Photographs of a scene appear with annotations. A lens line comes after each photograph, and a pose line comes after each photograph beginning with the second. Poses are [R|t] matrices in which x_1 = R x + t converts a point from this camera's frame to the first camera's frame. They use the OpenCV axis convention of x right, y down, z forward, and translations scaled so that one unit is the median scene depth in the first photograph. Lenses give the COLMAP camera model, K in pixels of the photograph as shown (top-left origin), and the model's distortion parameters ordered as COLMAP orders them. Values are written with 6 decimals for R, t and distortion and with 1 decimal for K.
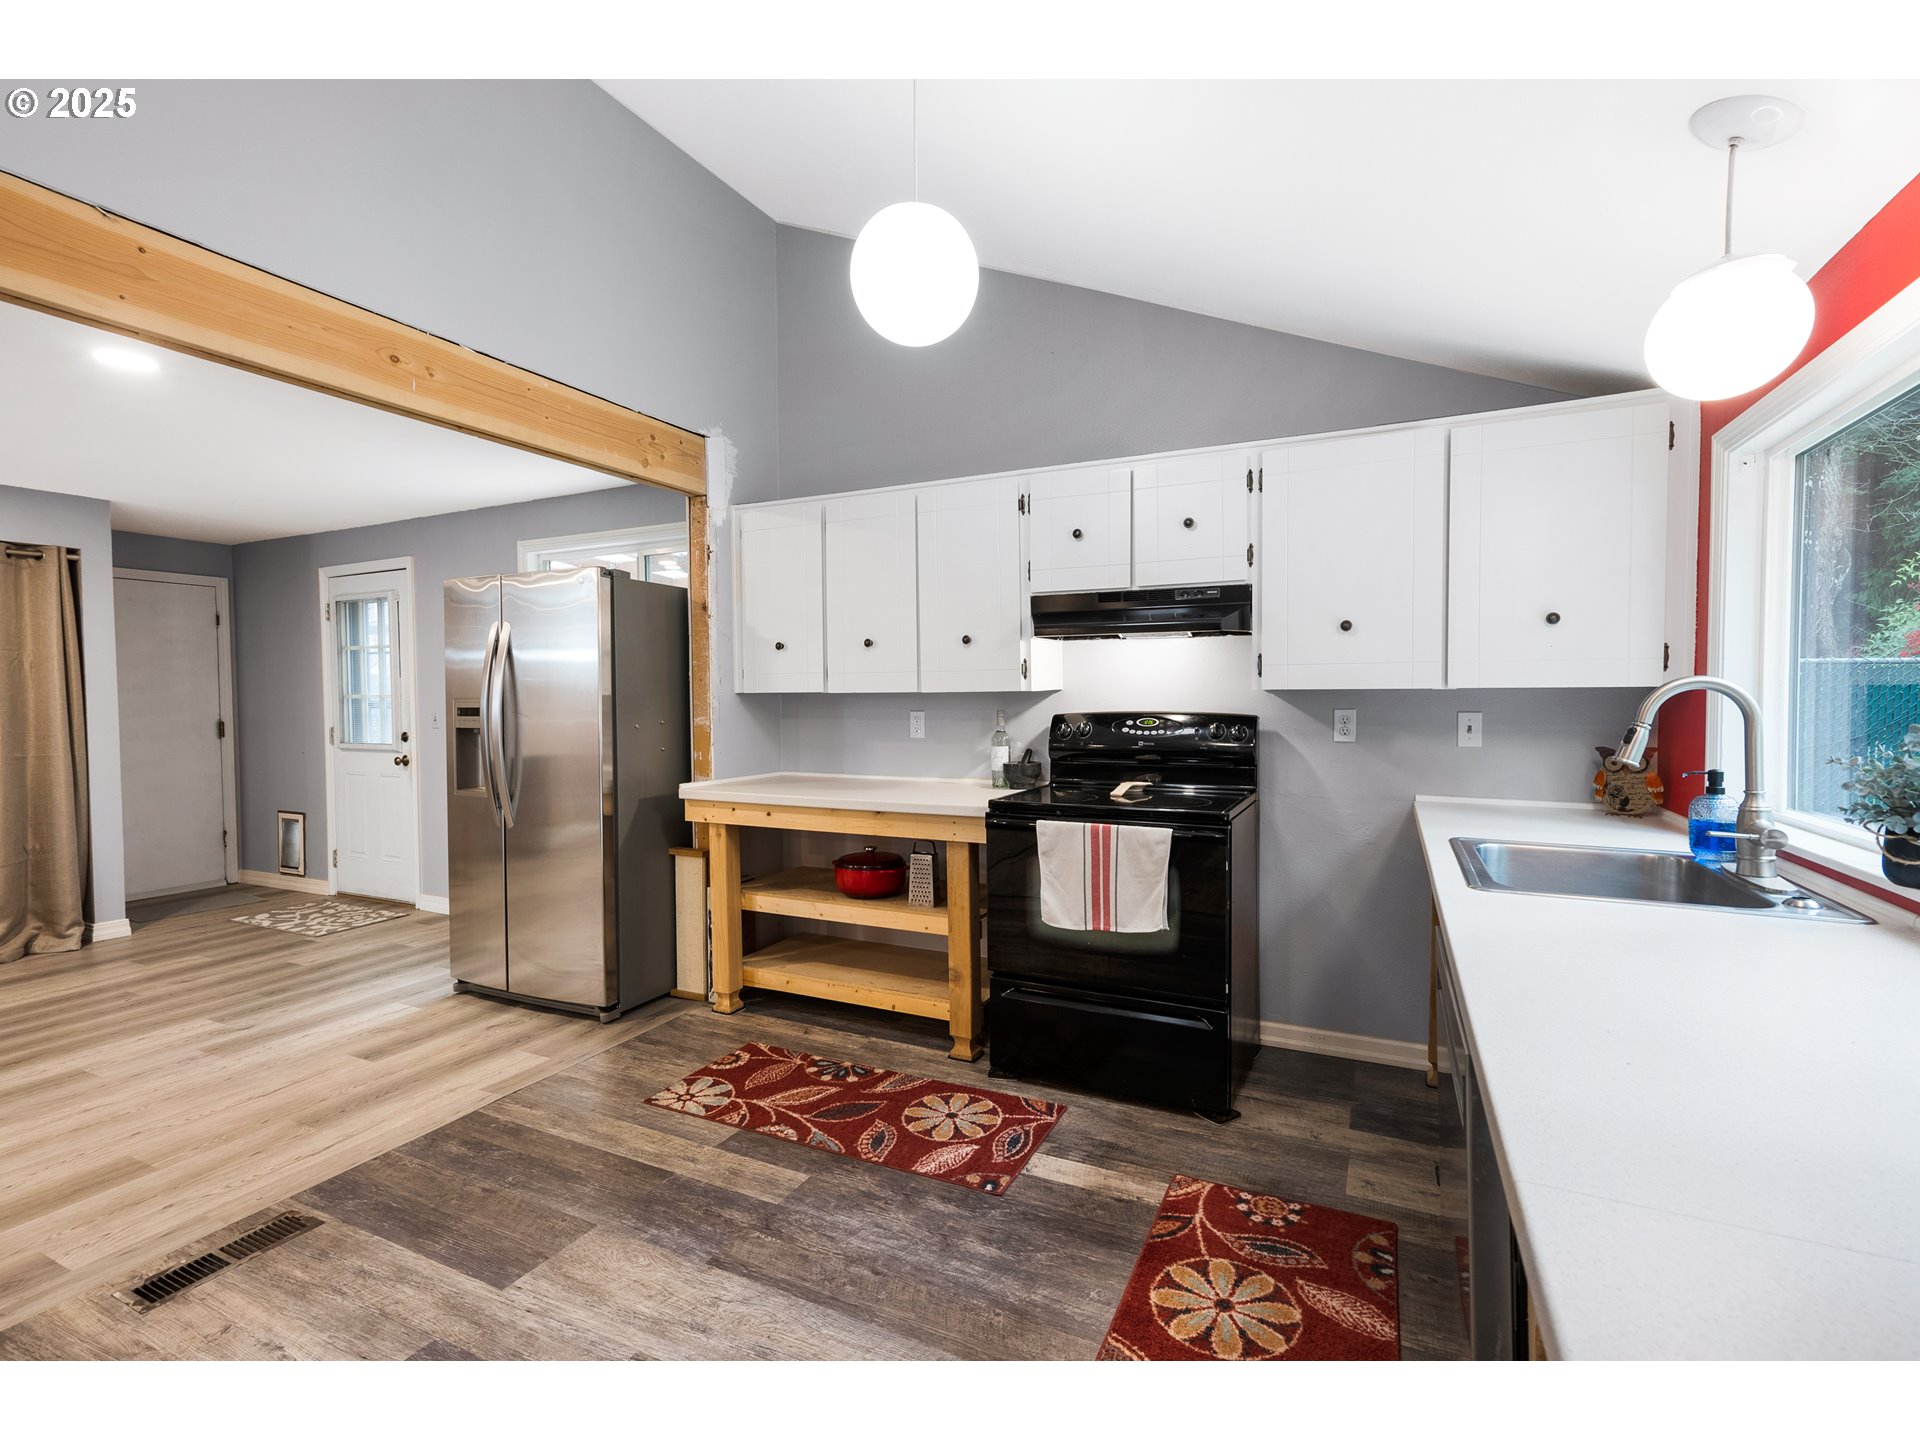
lens RADIAL K [[868.6, 0, 956.7], [0, 868.6, 719.0], [0, 0, 1]] dist [-0.004417, 0.011412]
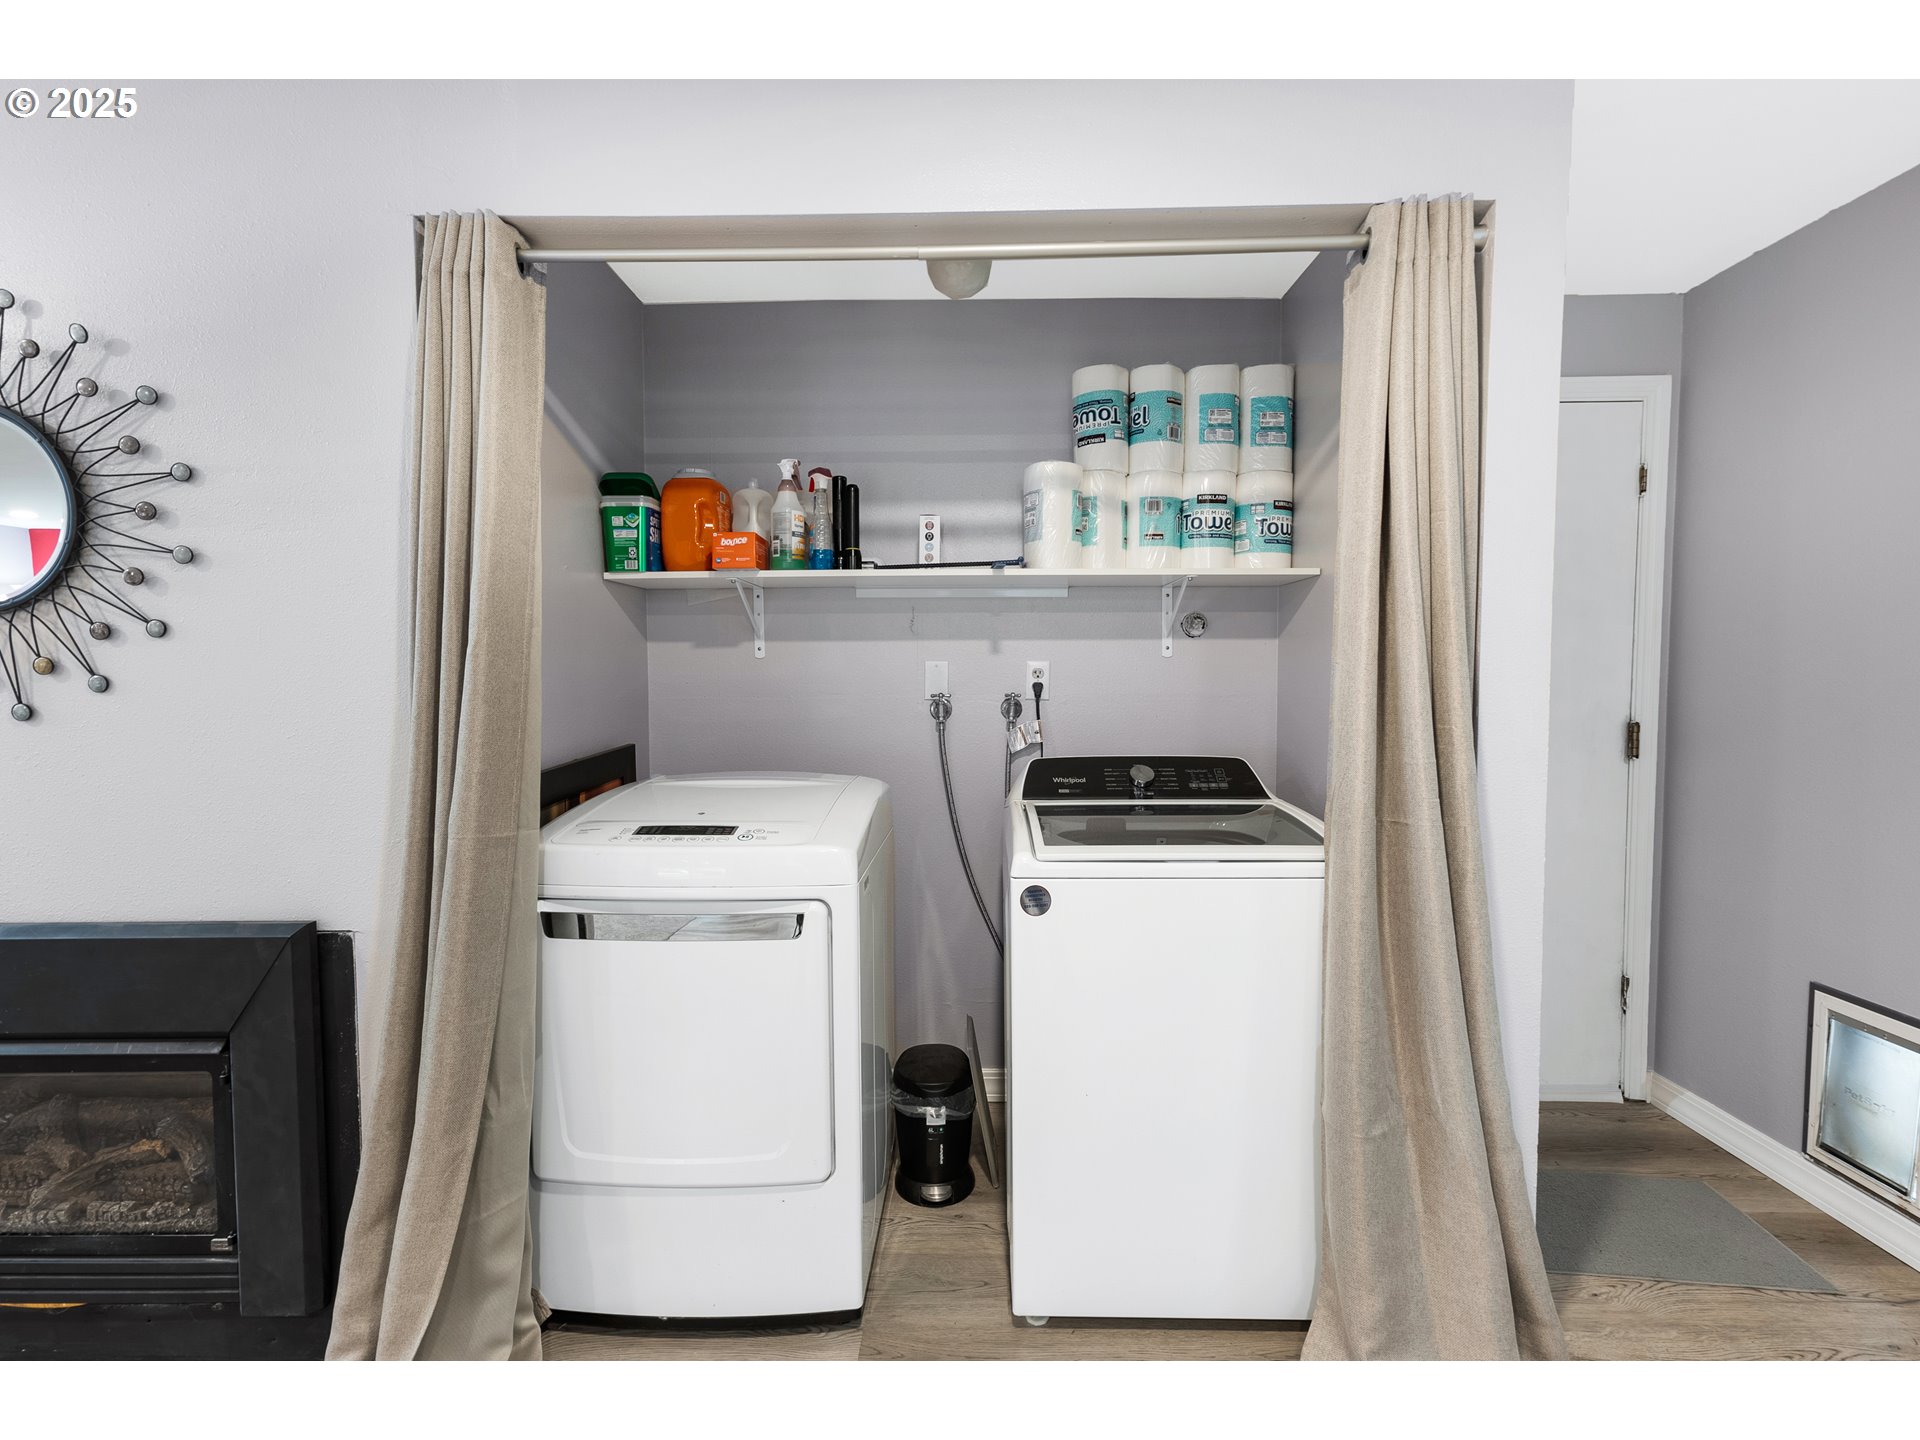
lens RADIAL K [[868.6, 0, 956.7], [0, 868.6, 719.0], [0, 0, 1]] dist [-0.004417, 0.011412]
pose [[0.423050, 0.053428, -0.904530, -0.601258], [-0.025029, 0.998568, 0.047276, -0.010630], [0.905760, 0.002640, 0.423782, 0.522362]]
